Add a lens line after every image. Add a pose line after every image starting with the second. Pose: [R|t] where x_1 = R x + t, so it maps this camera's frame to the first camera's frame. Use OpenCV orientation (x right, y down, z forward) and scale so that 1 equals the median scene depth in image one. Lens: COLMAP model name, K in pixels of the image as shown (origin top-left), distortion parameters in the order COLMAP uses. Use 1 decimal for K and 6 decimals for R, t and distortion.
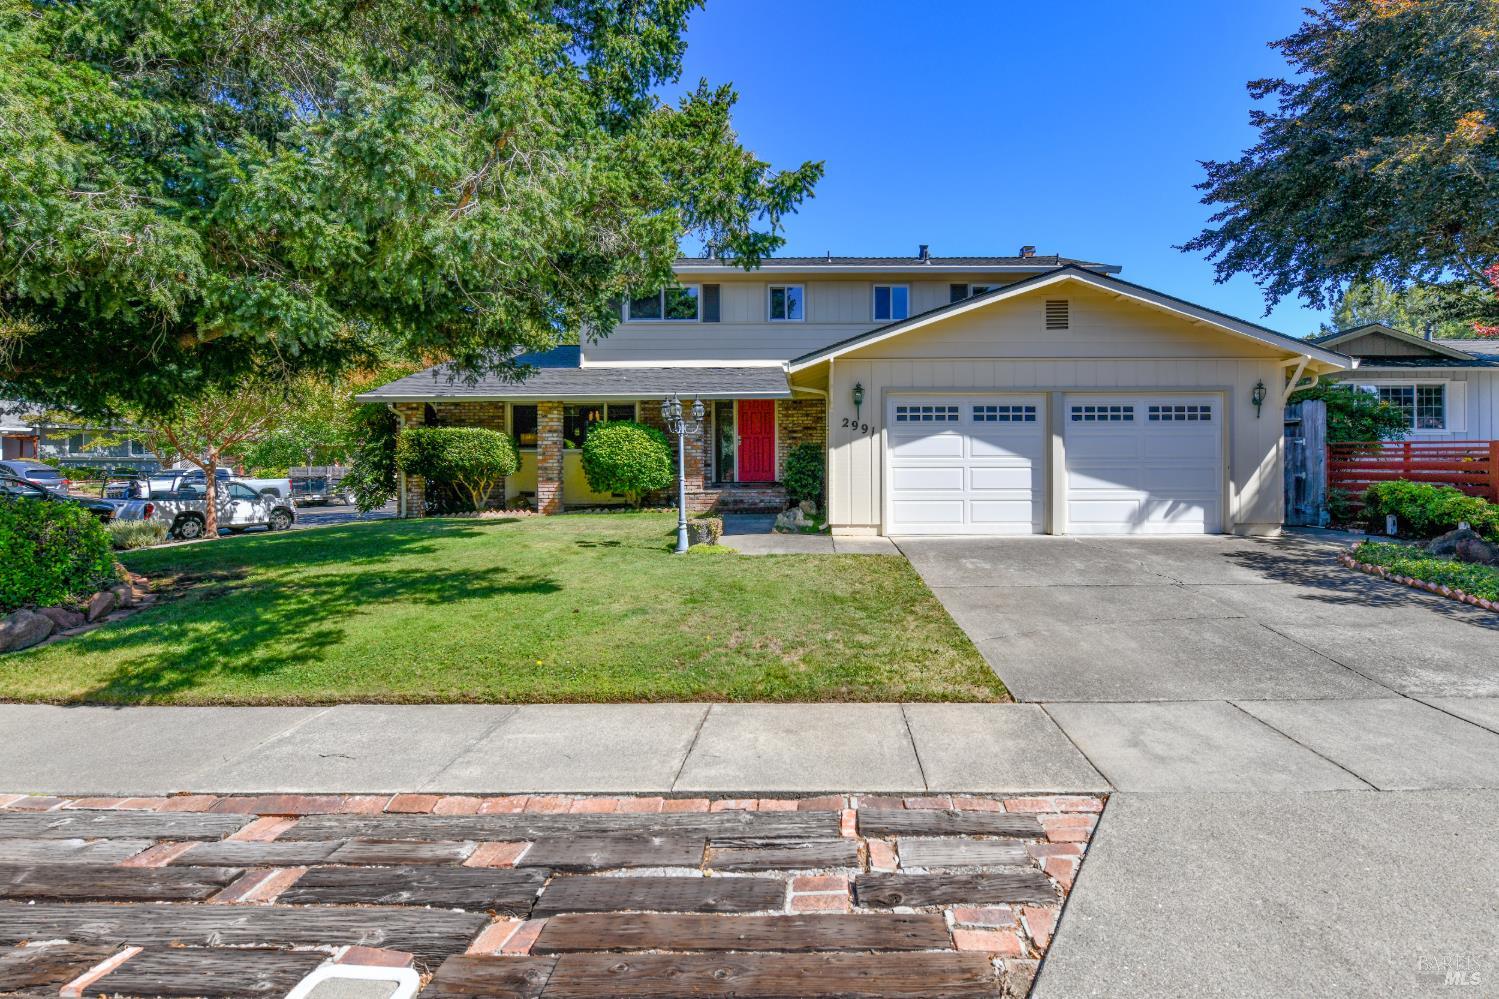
lens RADIAL K [[670.7, 0, 816.4], [0, 670.7, 468.8], [0, 0, 1]] dist [-0.008487, -0.000584]
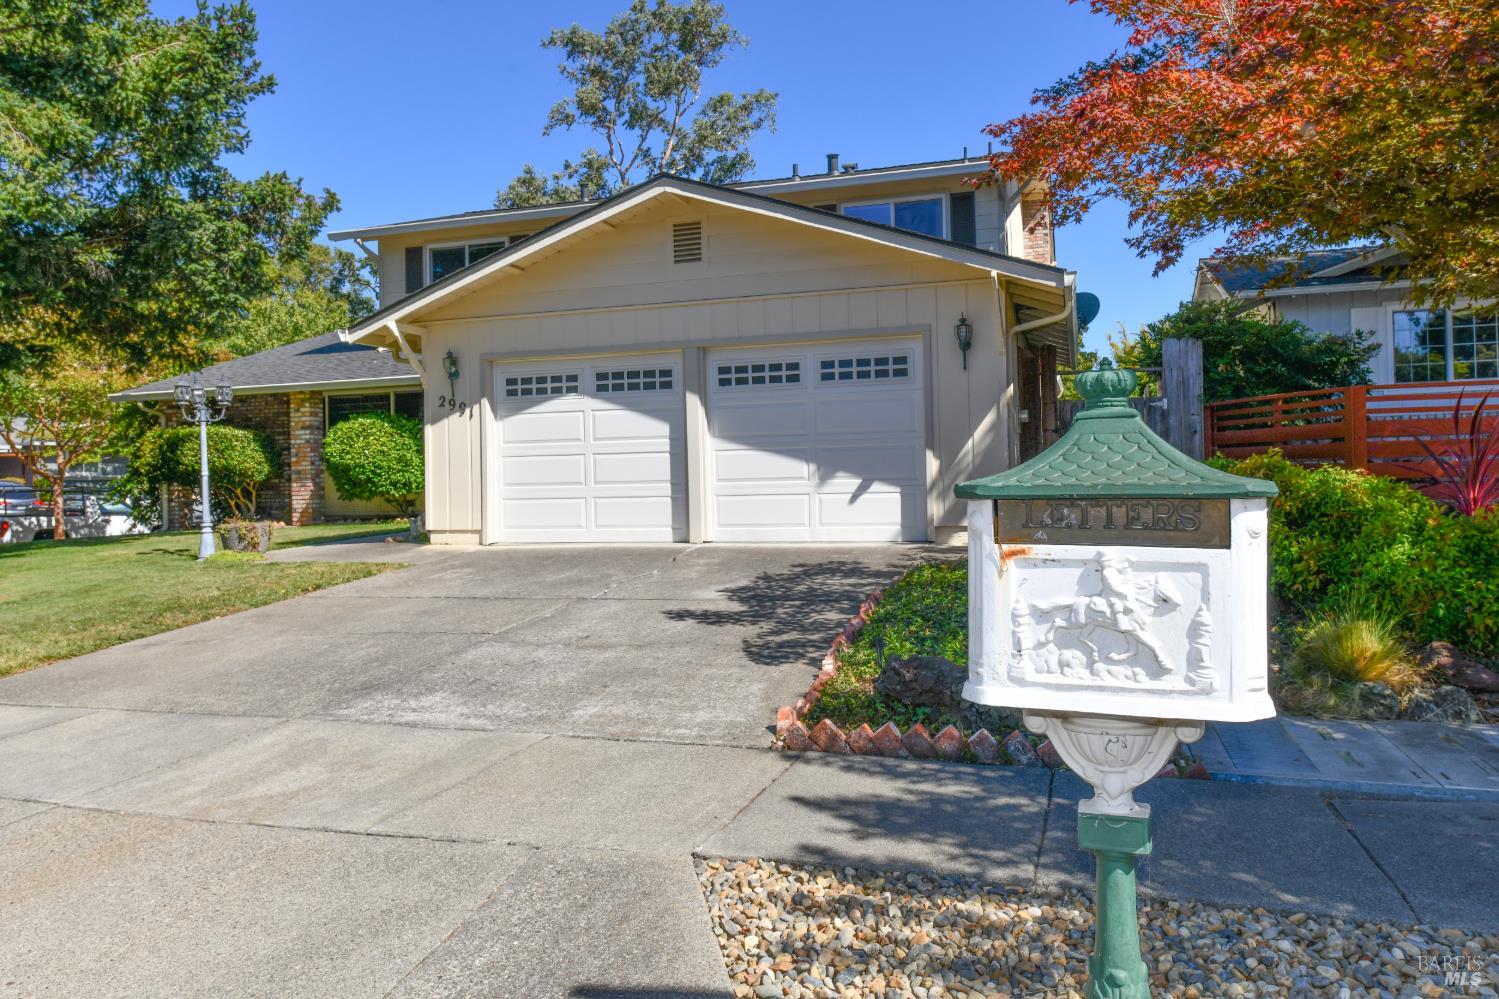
lens RADIAL K [[916.3, 0, 736.6], [0, 916.3, 481.8], [0, 0, 1]] dist [-0.001173, -0.000311]
pose [[0.963934, -0.016734, -0.265615, 0.655771], [0.017509, 0.999847, 0.000552, 0.031224], [0.265565, -0.005182, 0.964079, 0.047463]]
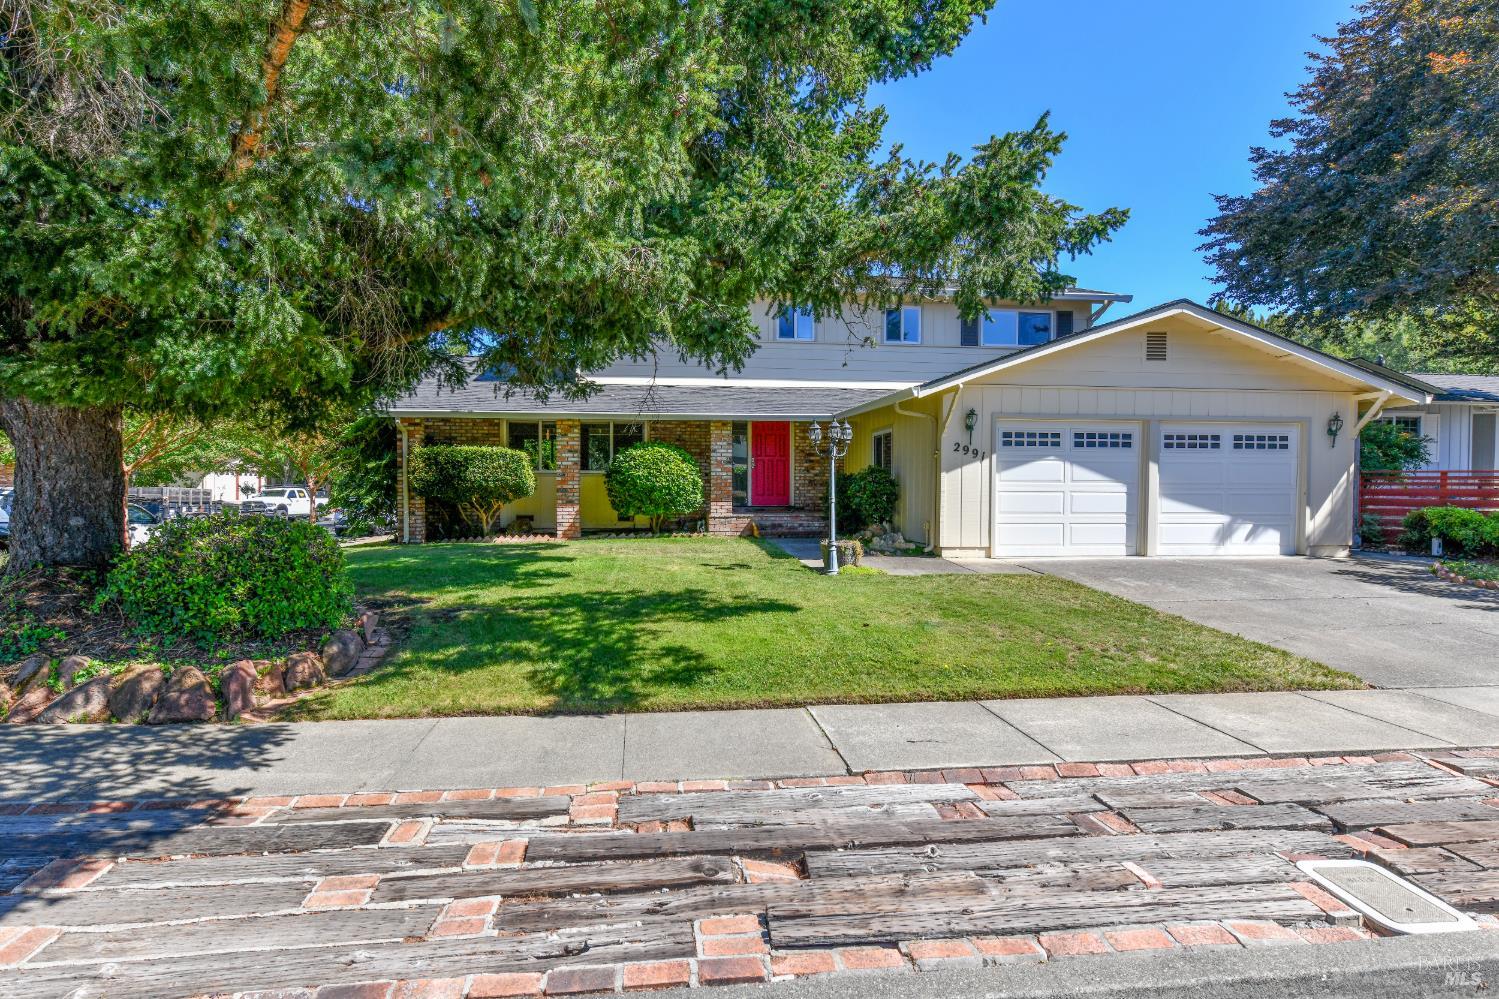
lens RADIAL K [[720.0, 0, 754.0], [0, 720.0, 509.6], [0, 0, 1]] dist [0.008804, -0.001524]
pose [[0.994003, 0.003760, 0.109292, -0.378101], [-0.006103, 0.999758, 0.021115, 0.004934], [-0.109186, -0.021655, 0.993785, -0.057057]]
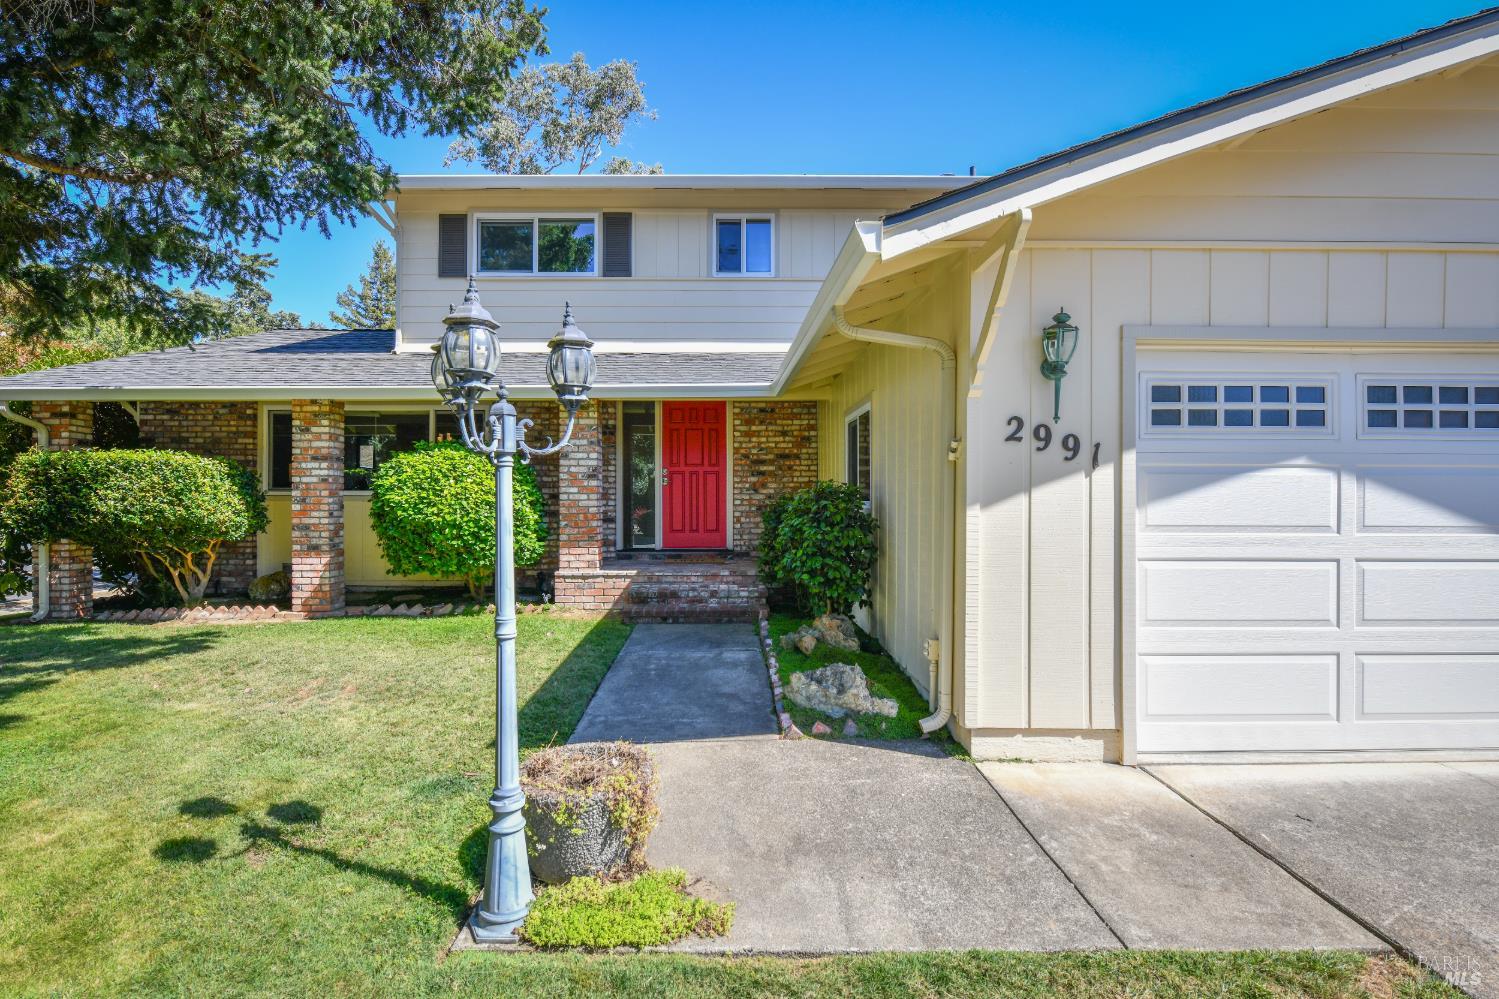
lens RADIAL K [[727.5, 0, 740.0], [0, 727.5, 509.0], [0, 0, 1]] dist [-0.015803, 0.000320]
pose [[0.999862, 0.004508, 0.015991, -0.100283], [-0.004556, 0.999985, 0.002983, -0.028366], [-0.015977, -0.003056, 0.999868, 0.625820]]
